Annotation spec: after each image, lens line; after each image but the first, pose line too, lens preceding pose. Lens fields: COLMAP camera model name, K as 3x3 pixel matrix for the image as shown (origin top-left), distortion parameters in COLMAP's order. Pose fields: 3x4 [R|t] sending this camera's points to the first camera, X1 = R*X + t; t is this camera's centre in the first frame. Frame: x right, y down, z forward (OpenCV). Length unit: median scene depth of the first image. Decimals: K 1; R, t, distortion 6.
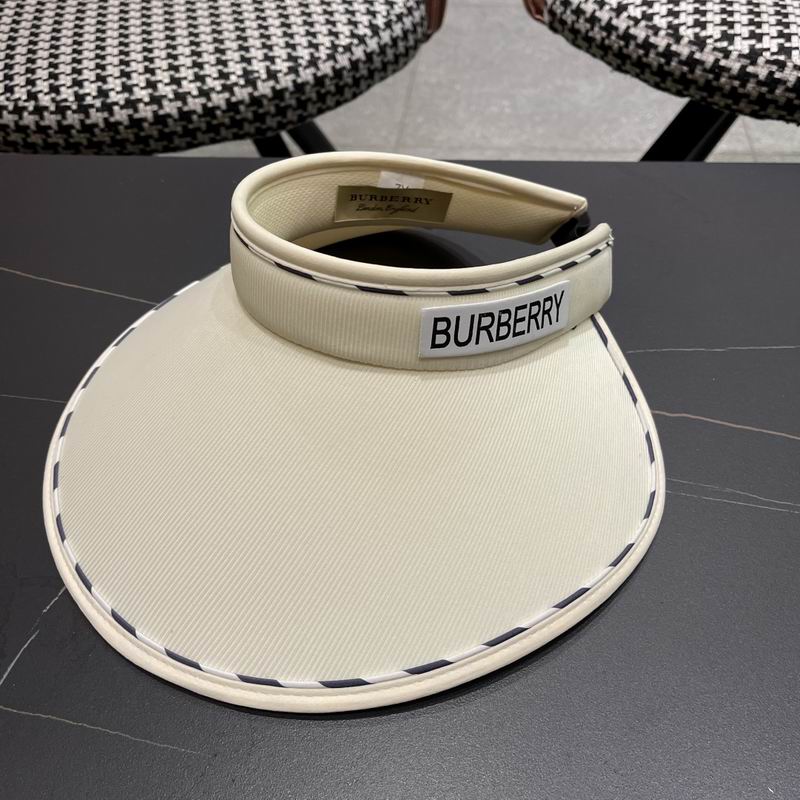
lens RADIAL K [[788.1, 0, 406.6], [0, 788.1, 401.3], [0, 0, 1]] dist [0.015464, 0.000000]
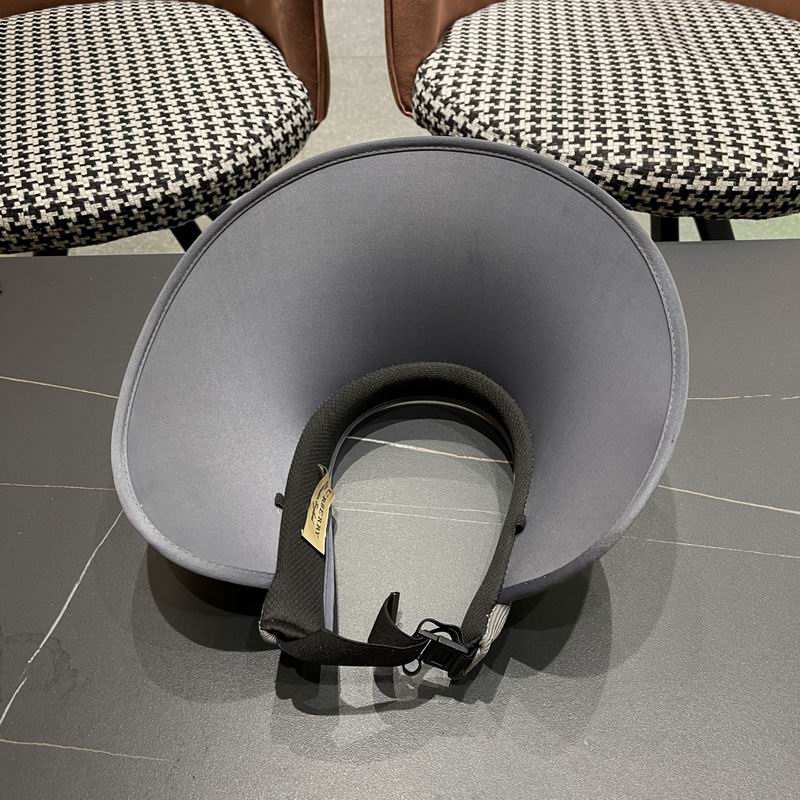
lens RADIAL K [[788.1, 0, 393.7], [0, 788.1, 398.8], [0, 0, 1]] dist [0.015464, 0.000000]
pose [[0.993998, -0.060873, 0.090901, 0.014393], [0.062451, 0.997941, -0.014613, -0.052176], [-0.089824, 0.020202, 0.995753, -0.167435]]
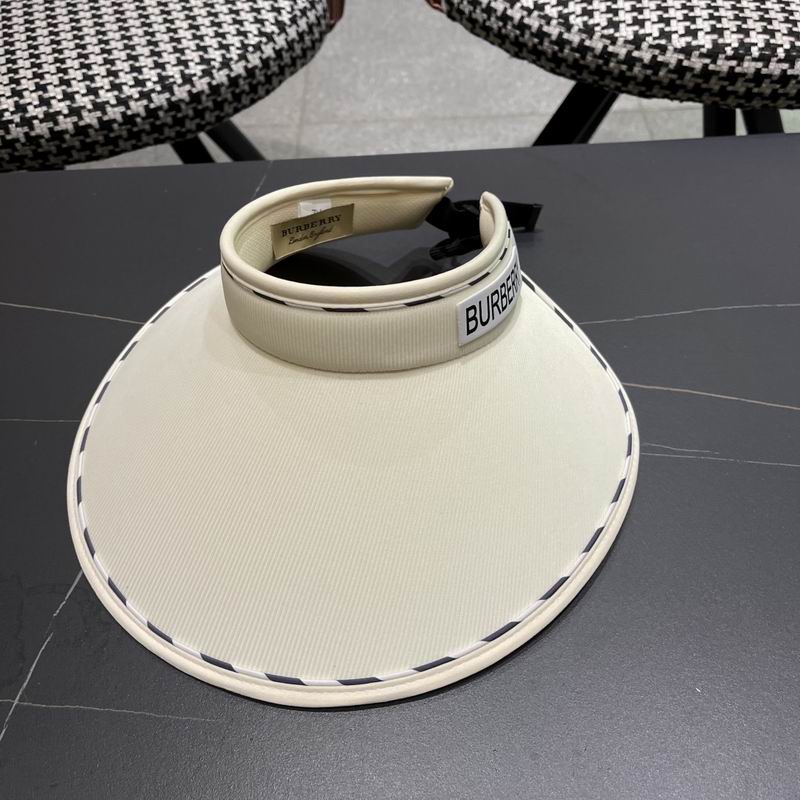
lens RADIAL K [[788.1, 0, 393.6], [0, 788.1, 402.5], [0, 0, 1]] dist [0.015464, 0.000000]
pose [[0.992026, -0.092973, 0.085094, -0.030278], [0.088707, 0.994667, 0.052619, -0.024340], [-0.089533, -0.044651, 0.994982, -0.067737]]
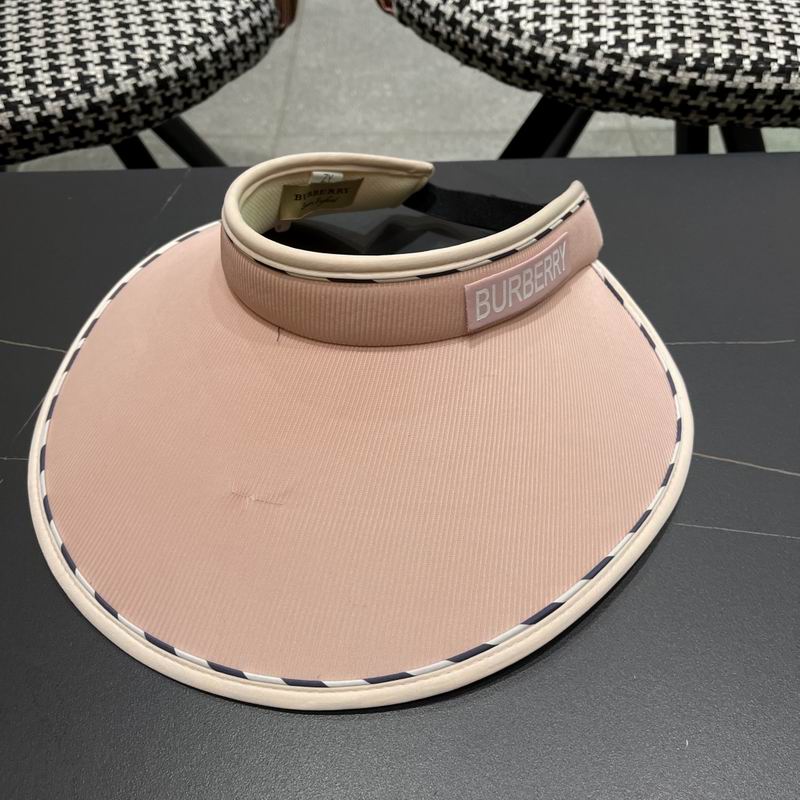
lens RADIAL K [[788.1, 0, 395.5], [0, 788.1, 400.2], [0, 0, 1]] dist [0.015464, 0.000000]
pose [[0.994624, -0.065131, 0.080505, 0.070192], [0.062892, 0.997568, 0.030053, -0.033602], [-0.082266, -0.024828, 0.996301, 0.009477]]
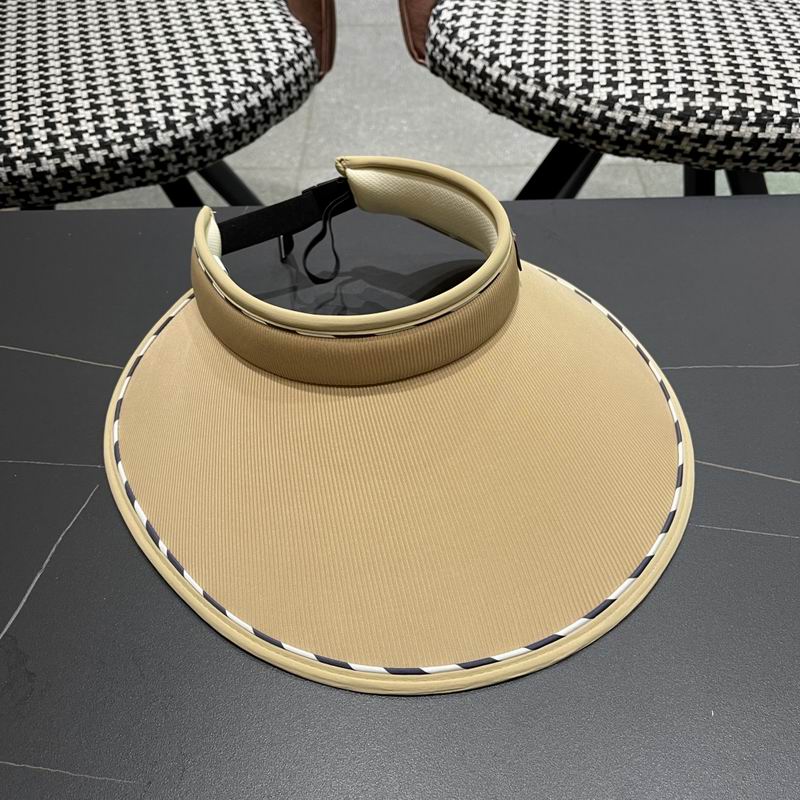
lens RADIAL K [[788.1, 0, 395.6], [0, 788.1, 395.2], [0, 0, 1]] dist [0.015464, 0.000000]
pose [[0.994898, -0.057752, 0.082721, 0.018902], [0.058349, 0.998285, -0.004812, -0.032785], [-0.082301, 0.009615, 0.996561, -0.066163]]
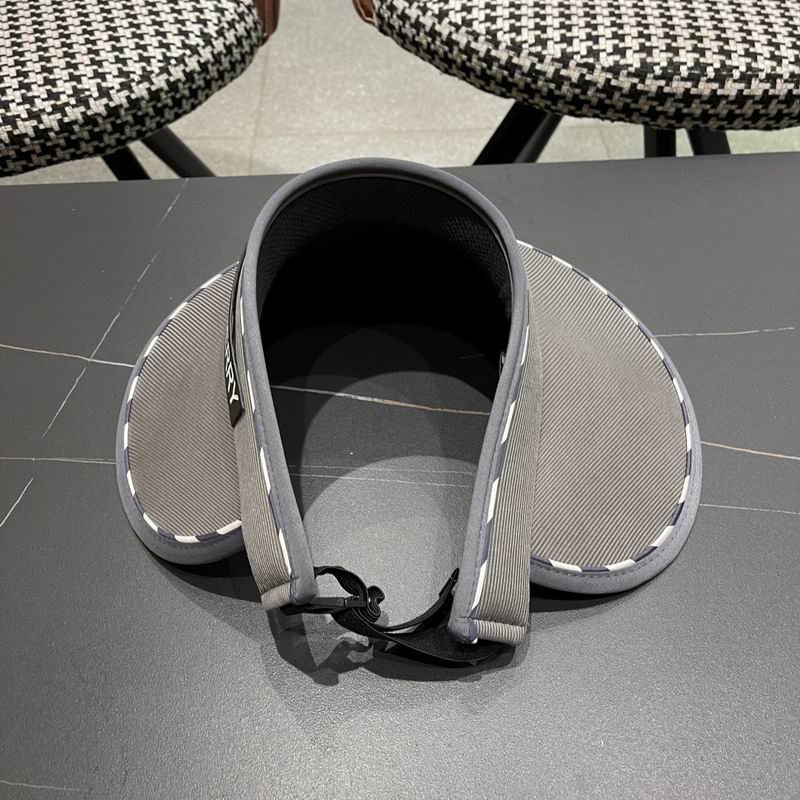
lens RADIAL K [[788.1, 0, 392.8], [0, 788.1, 406.8], [0, 0, 1]] dist [0.015464, 0.000000]
pose [[0.989863, -0.091836, 0.108339, 0.043989], [0.087011, 0.995028, 0.048466, -0.037888], [-0.112251, -0.038548, 0.992932, -0.039664]]
